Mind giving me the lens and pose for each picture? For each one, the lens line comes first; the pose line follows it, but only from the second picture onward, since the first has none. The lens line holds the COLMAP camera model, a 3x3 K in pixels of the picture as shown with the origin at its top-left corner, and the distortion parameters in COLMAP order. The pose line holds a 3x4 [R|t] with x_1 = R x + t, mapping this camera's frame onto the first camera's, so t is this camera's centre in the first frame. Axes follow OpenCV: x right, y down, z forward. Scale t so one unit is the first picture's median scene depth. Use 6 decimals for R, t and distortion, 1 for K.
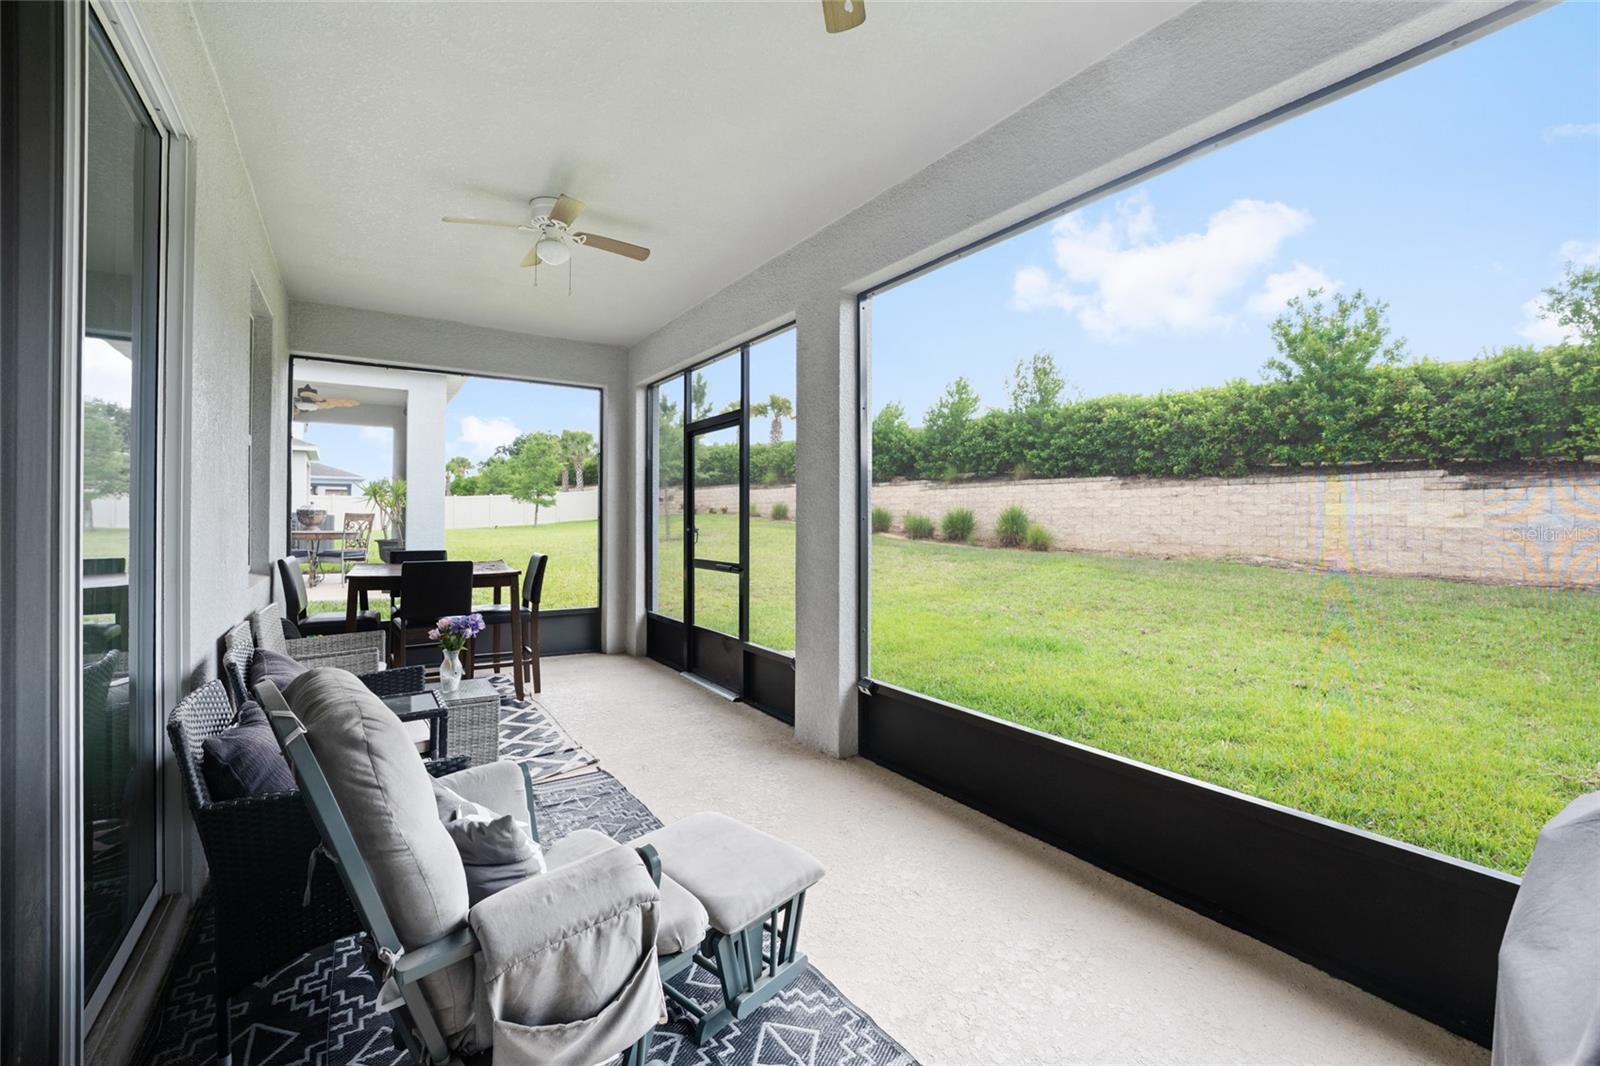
lens RADIAL K [[647.6, 0, 807.7], [0, 647.6, 521.9], [0, 0, 1]] dist [-0.031470, 0.007539]
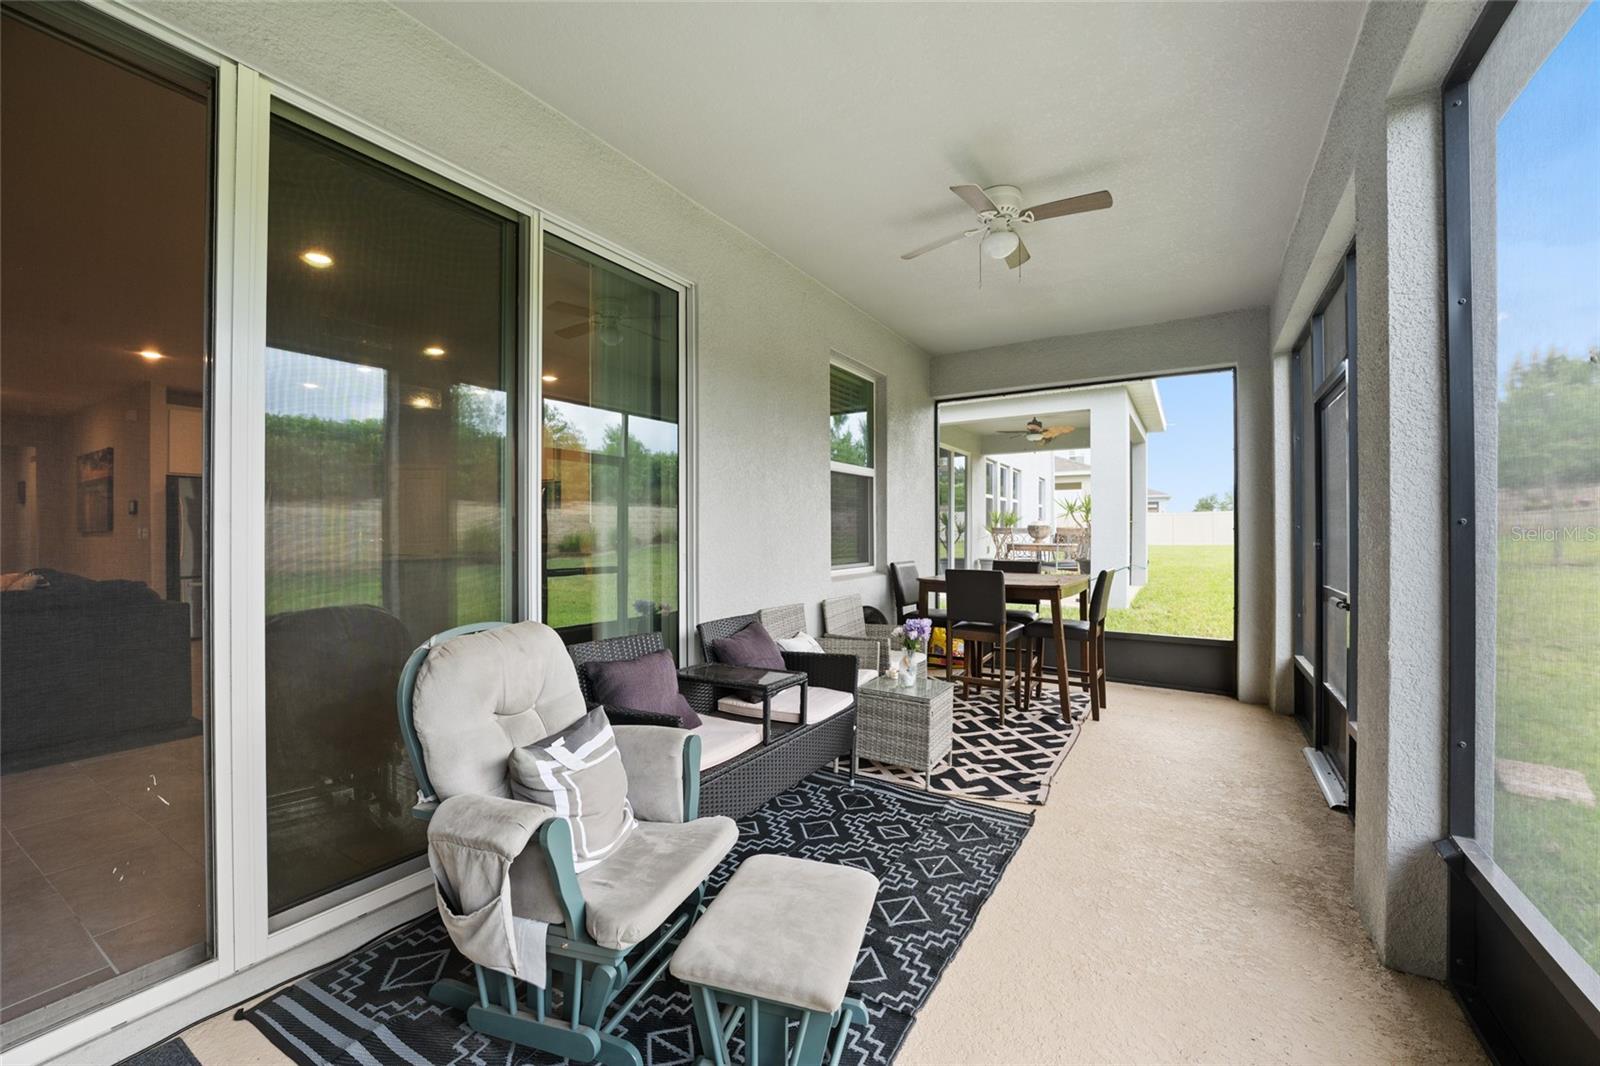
lens RADIAL K [[647.6, 0, 807.6], [0, 647.6, 536.5], [0, 0, 1]] dist [-0.031470, 0.007539]
pose [[0.406776, -0.001645, -0.913526, 0.294506], [-0.001038, 0.999997, -0.002263, 0.008580], [0.913527, 0.001869, 0.406773, 0.303651]]
